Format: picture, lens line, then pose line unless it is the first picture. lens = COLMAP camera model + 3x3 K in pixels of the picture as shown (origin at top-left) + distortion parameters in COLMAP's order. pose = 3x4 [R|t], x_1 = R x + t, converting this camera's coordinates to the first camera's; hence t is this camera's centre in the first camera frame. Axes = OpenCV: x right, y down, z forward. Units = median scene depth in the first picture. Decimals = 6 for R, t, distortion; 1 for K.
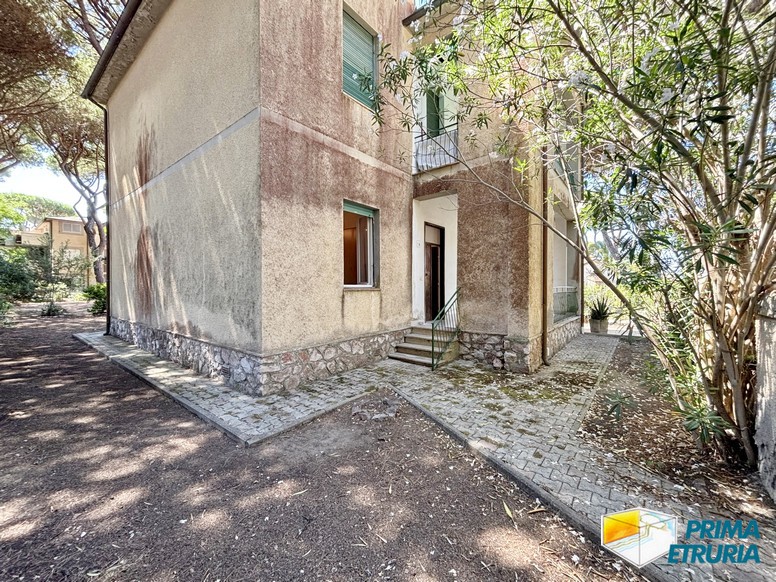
lens RADIAL K [[324.1, 0, 393.1], [0, 324.1, 288.9], [0, 0, 1]] dist [0.000881, 0.000058]
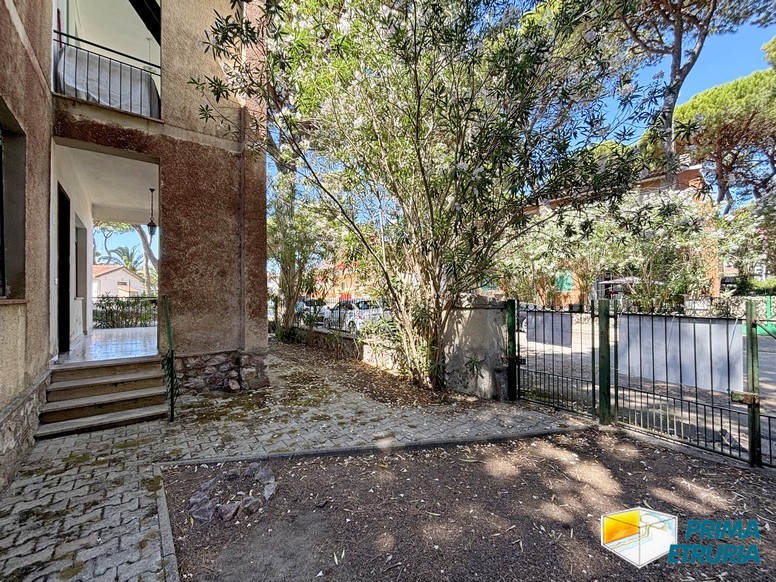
lens RADIAL K [[324.1, 0, 393.1], [0, 324.1, 288.9], [0, 0, 1]] dist [0.000881, 0.000058]
pose [[0.232943, 0.014732, 0.972379, -0.508419], [0.012762, 0.999753, -0.018204, -0.003417], [-0.972407, 0.016650, 0.232698, 0.475131]]
